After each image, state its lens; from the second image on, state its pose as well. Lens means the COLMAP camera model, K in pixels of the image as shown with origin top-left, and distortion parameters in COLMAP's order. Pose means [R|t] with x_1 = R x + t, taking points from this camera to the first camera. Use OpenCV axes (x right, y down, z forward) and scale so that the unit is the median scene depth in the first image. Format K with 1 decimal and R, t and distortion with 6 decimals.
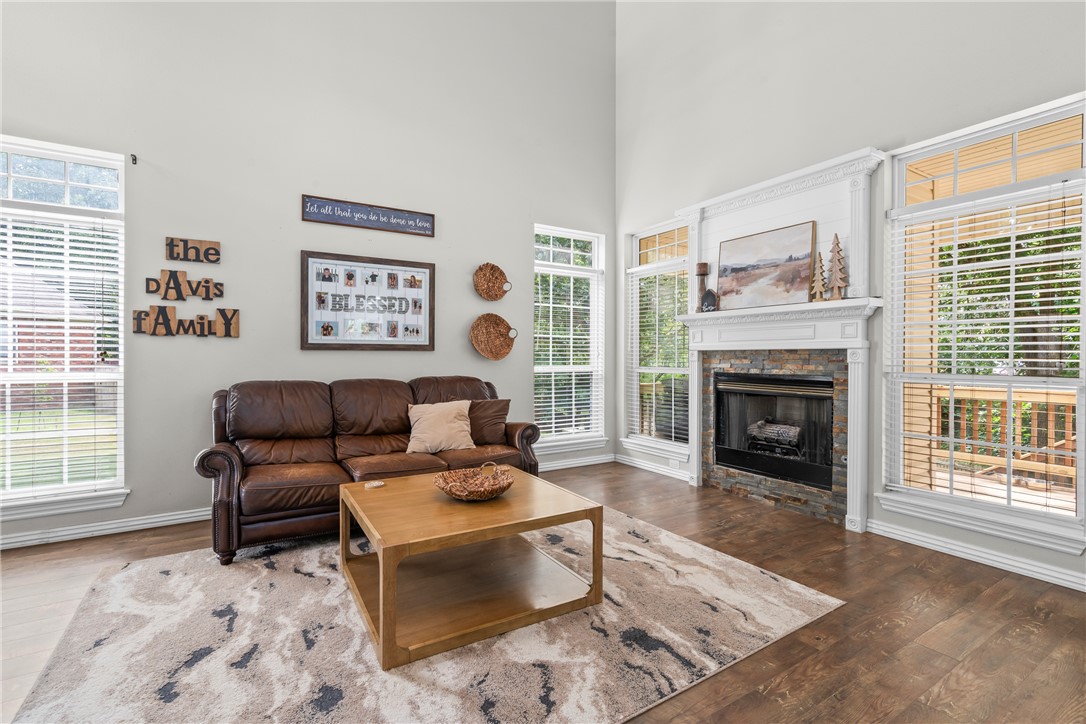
lens RADIAL K [[495.1, 0, 543.0], [0, 495.1, 362.0], [0, 0, 1]] dist [-0.002512, 0.000043]
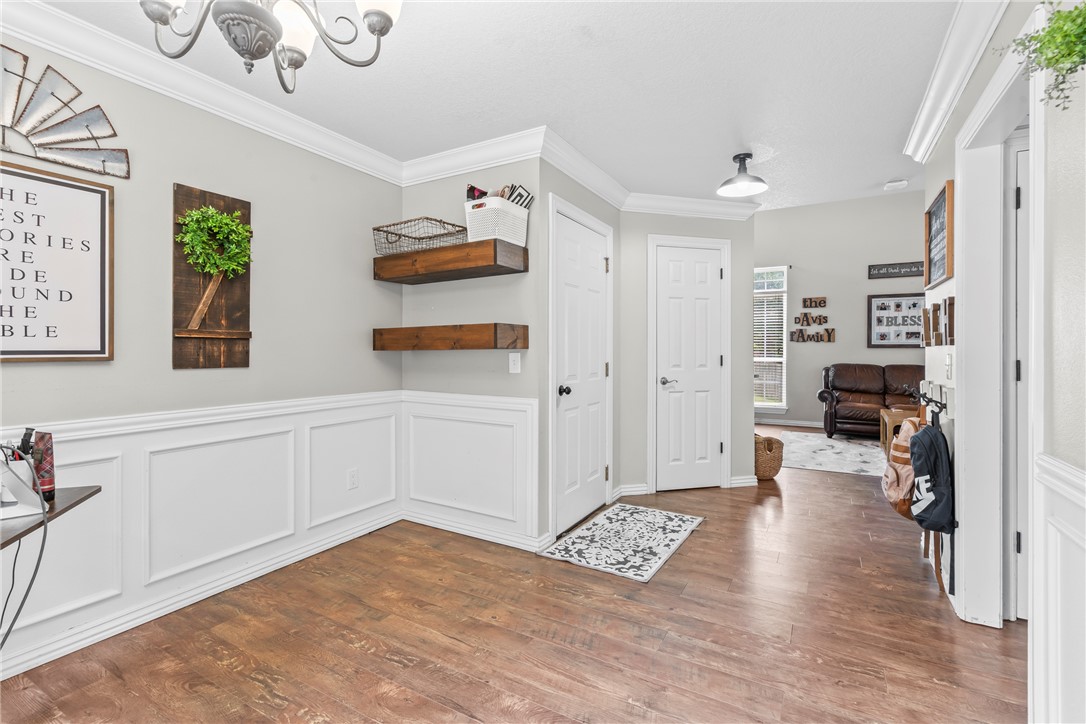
lens RADIAL K [[489.5, 0, 542.7], [0, 489.5, 343.9], [0, 0, 1]] dist [-0.000248, 0.000106]
pose [[0.467223, -0.001844, -0.884138, 0.627948], [-0.011246, 0.999905, -0.008029, -0.012262], [0.884068, 0.013694, 0.467157, -1.041476]]
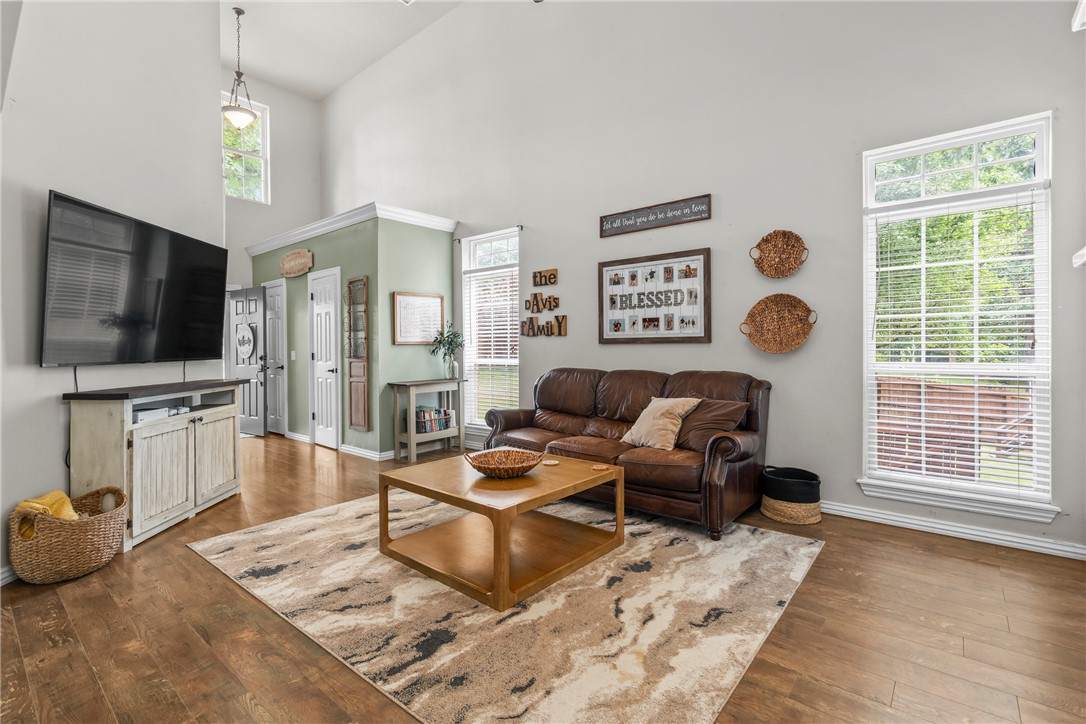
lens RADIAL K [[503.9, 0, 543.3], [0, 503.9, 351.8], [0, 0, 1]] dist [-0.003124, -0.000100]
pose [[0.306208, 0.004129, -0.951956, 0.711018], [-0.005516, 0.999982, 0.002563, -0.008540], [0.951949, 0.004466, 0.306225, 0.527370]]
